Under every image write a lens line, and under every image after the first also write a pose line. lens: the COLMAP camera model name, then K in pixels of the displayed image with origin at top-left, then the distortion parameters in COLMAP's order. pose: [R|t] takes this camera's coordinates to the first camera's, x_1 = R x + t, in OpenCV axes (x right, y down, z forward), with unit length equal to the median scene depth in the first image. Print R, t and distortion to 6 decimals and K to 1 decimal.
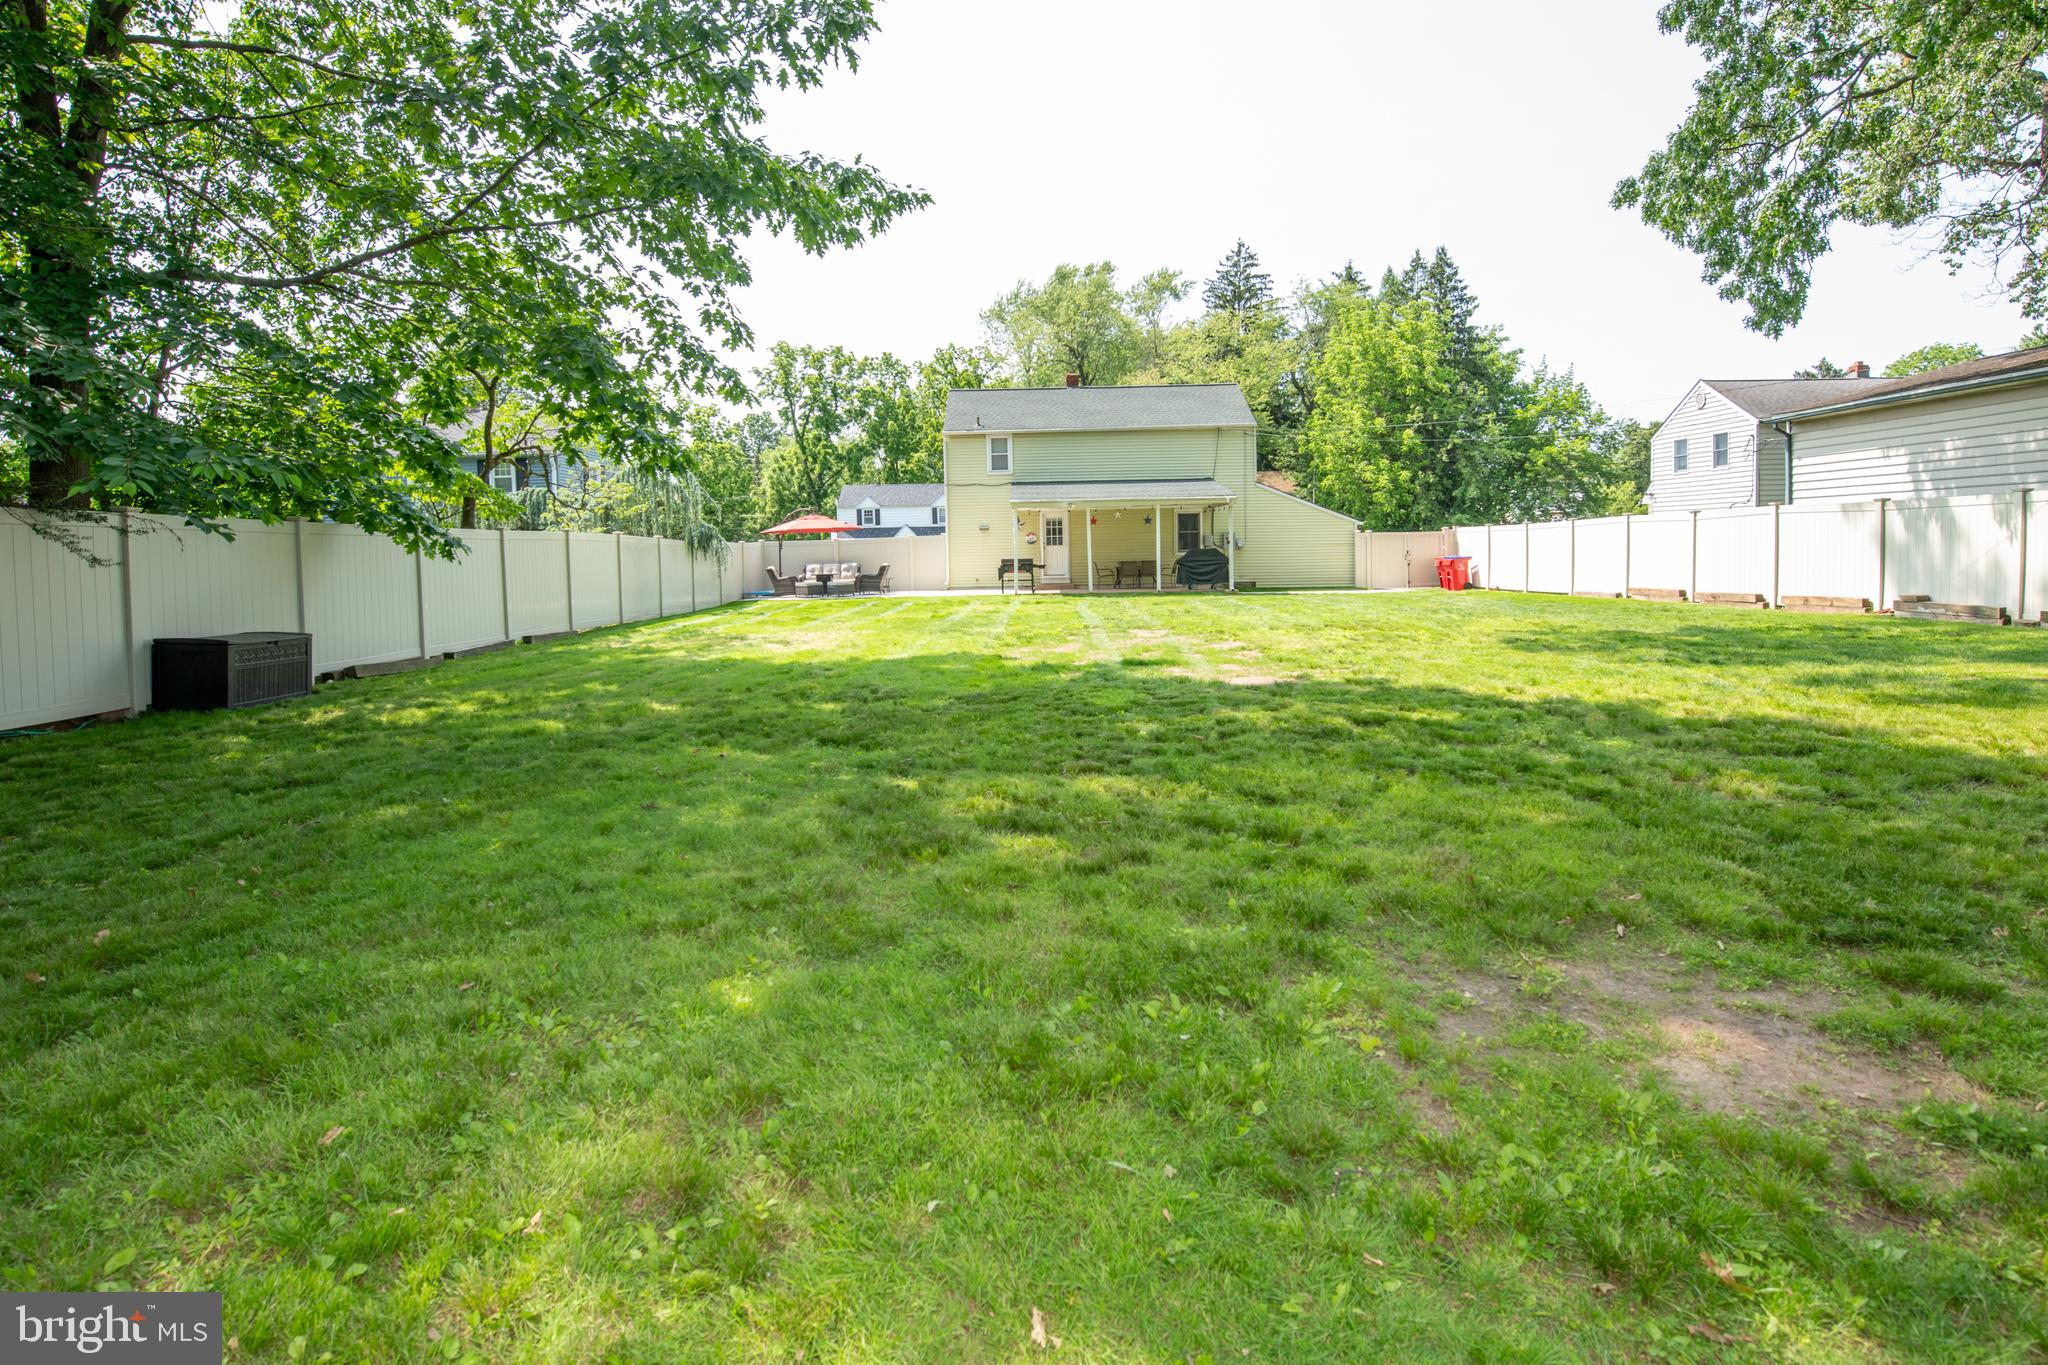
lens RADIAL K [[1228.9, 0, 1024.0], [0, 1228.9, 682.5], [0, 0, 1]] dist [-0.002601, -0.000665]
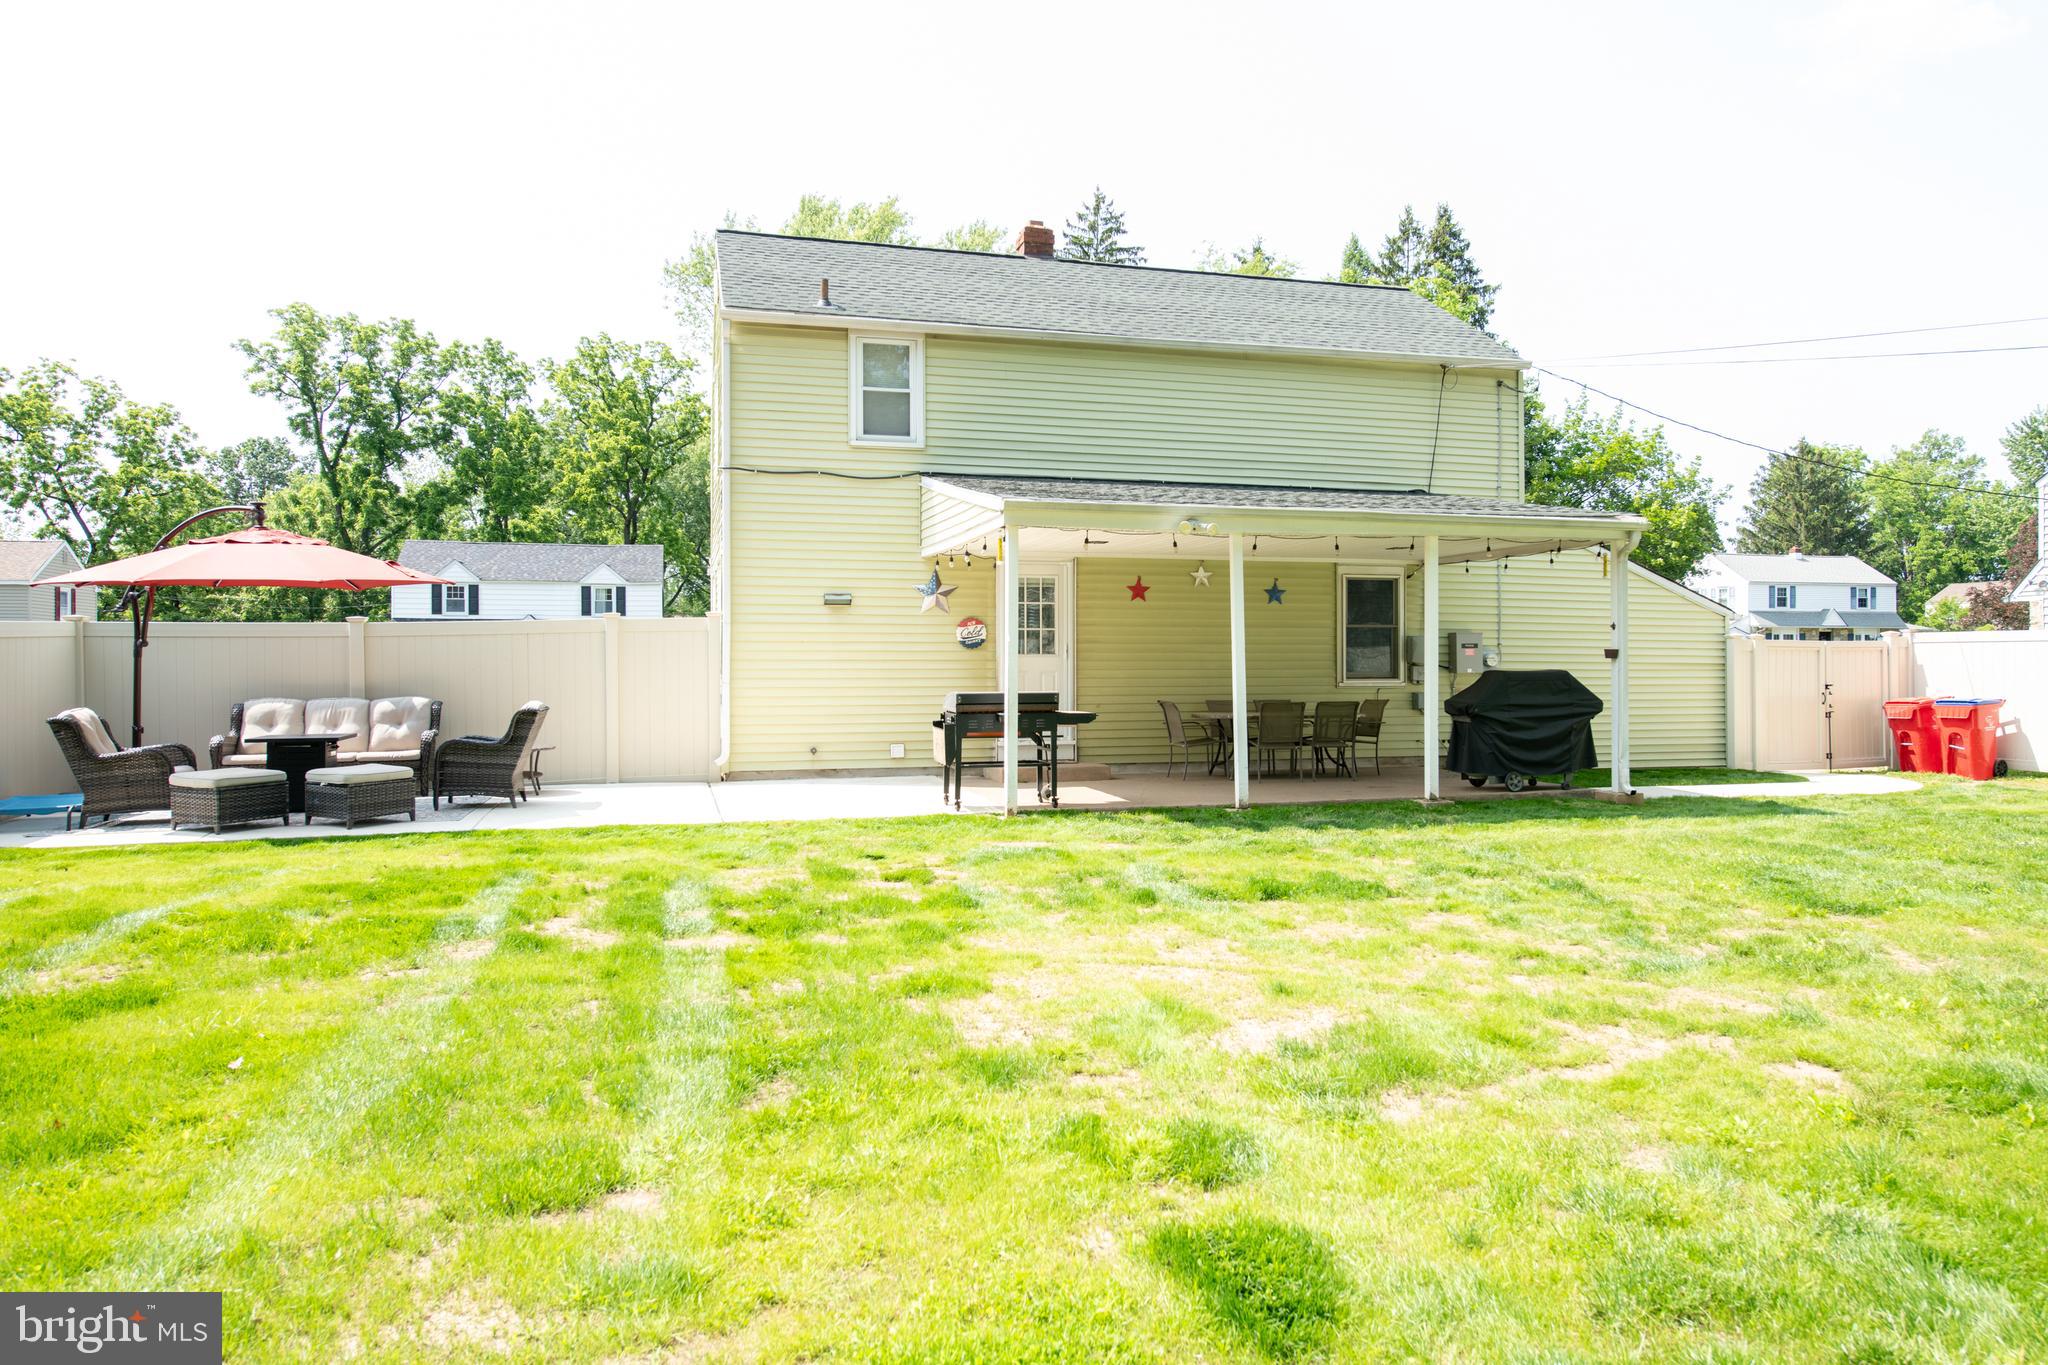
lens RADIAL K [[1279.4, 0, 1024.0], [0, 1279.4, 682.5], [0, 0, 1]] dist [-0.001269, -0.000428]
pose [[0.954999, 0.014813, 0.296239, -0.046364], [0.014152, 0.995339, -0.095392, -0.035621], [-0.296271, 0.095291, 0.950338, 0.340234]]
